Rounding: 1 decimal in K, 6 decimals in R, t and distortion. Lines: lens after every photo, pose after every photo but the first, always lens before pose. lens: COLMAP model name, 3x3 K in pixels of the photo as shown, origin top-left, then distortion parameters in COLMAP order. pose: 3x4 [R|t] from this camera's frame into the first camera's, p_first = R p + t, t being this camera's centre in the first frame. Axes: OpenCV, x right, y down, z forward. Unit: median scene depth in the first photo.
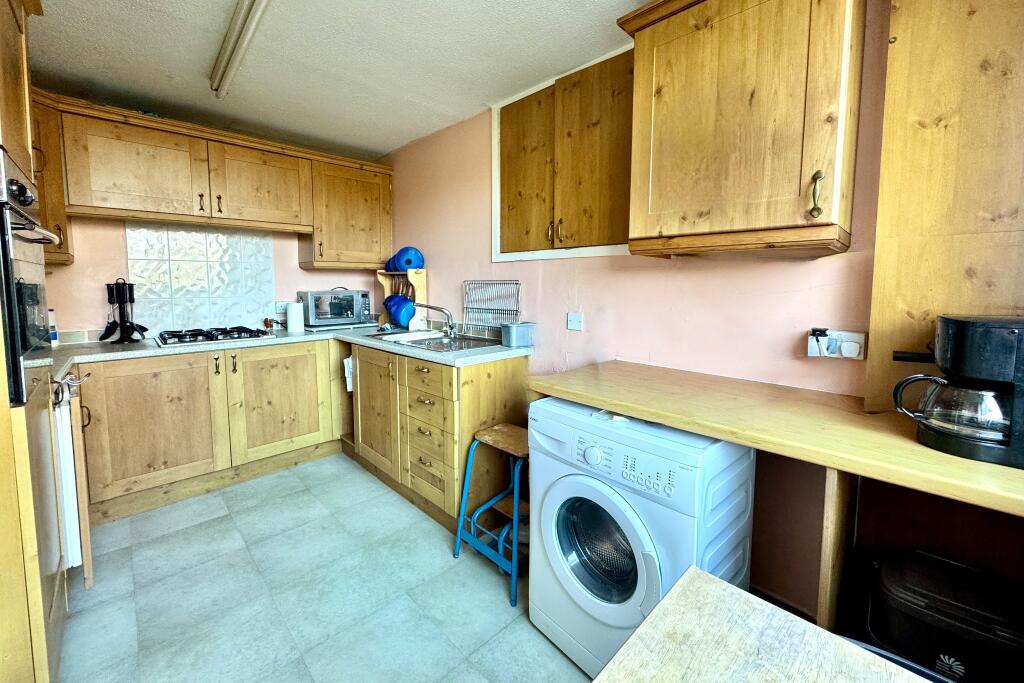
lens RADIAL K [[407.4, 0, 511.4], [0, 407.4, 313.3], [0, 0, 1]] dist [-0.000749, -0.000015]
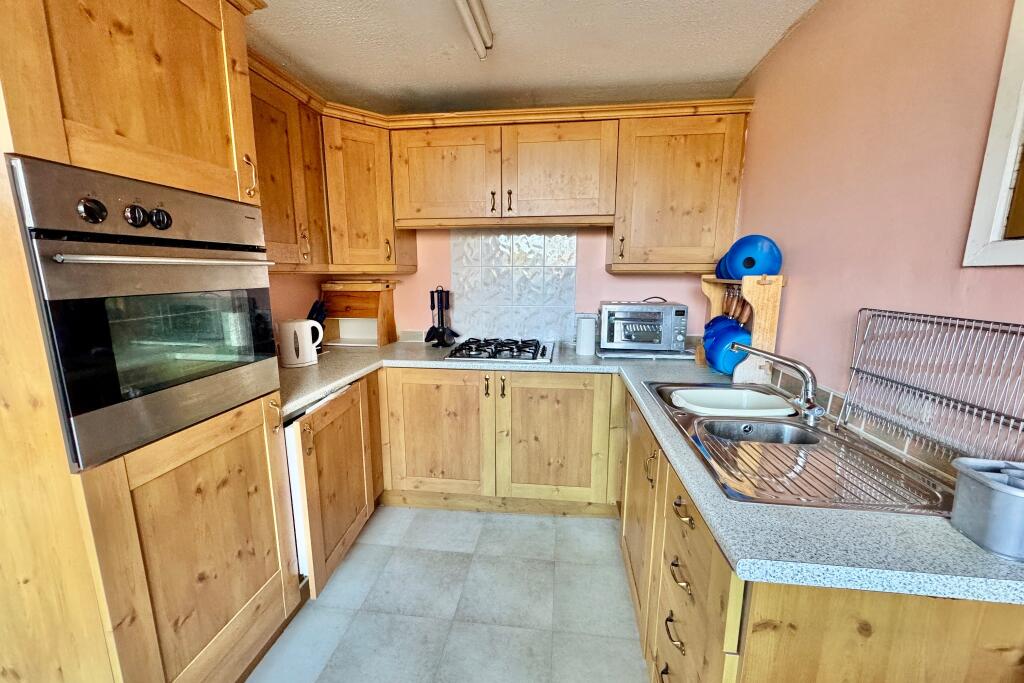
lens RADIAL K [[407.9, 0, 509.9], [0, 407.9, 345.4], [0, 0, 1]] dist [-0.002178, -0.000087]
pose [[0.622377, 0.140250, -0.770050, -0.009136], [-0.060707, 0.989502, 0.131154, -0.076635], [0.780360, -0.034880, 0.624358, 0.441250]]
